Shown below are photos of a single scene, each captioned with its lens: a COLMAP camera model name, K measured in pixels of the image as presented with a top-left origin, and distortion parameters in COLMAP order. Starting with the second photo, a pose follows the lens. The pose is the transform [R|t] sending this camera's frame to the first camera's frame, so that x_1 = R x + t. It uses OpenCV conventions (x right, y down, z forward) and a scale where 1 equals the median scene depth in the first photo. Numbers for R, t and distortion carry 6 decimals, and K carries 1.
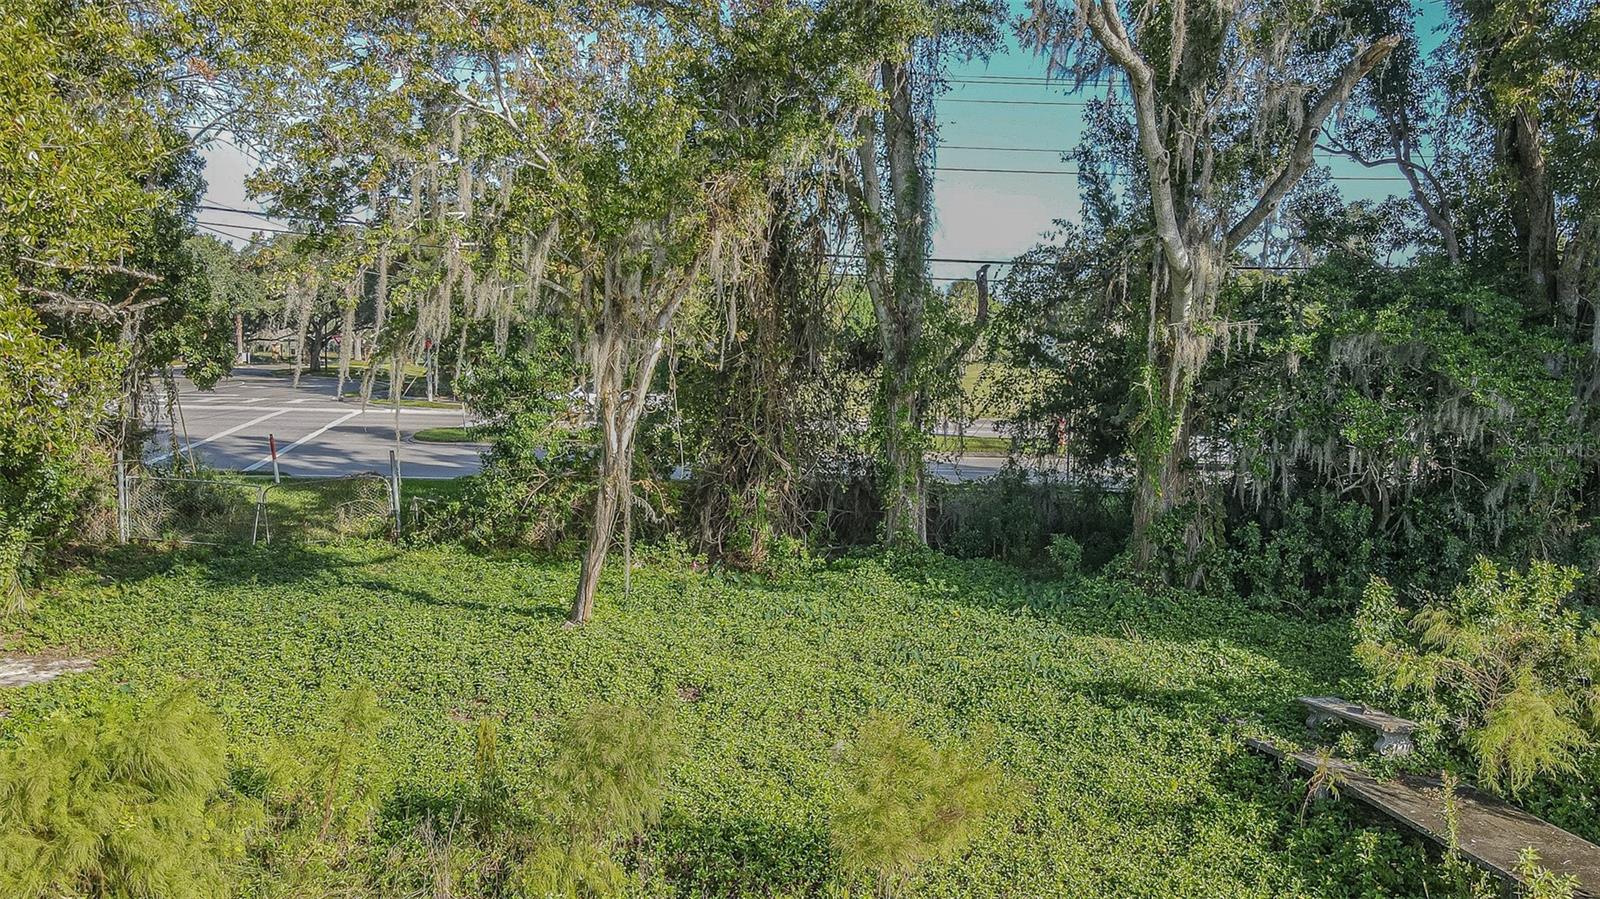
lens RADIAL K [[1219.1, 0, 811.9], [0, 1219.1, 439.5], [0, 0, 1]] dist [-0.001155, 0.037382]
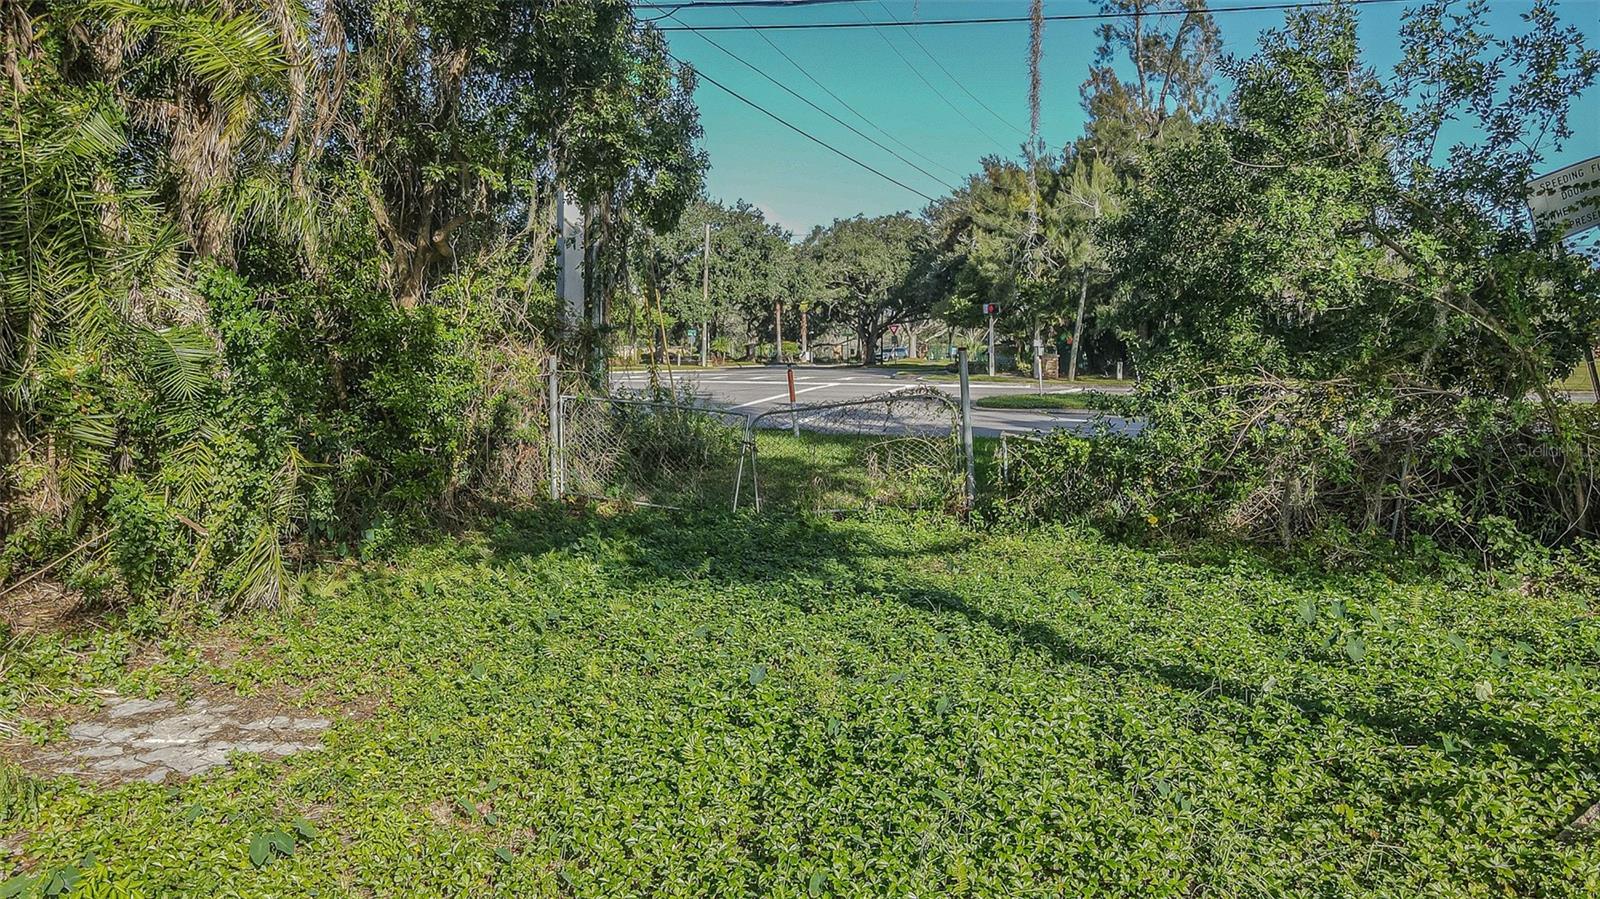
lens RADIAL K [[1219.1, 0, 799.9], [0, 1219.1, 441.3], [0, 0, 1]] dist [-0.001155, 0.037382]
pose [[0.901068, 0.014676, -0.433428, -0.178328], [-0.019318, 0.999793, -0.006308, 0.056364], [0.433246, 0.014057, 0.901166, 0.494681]]
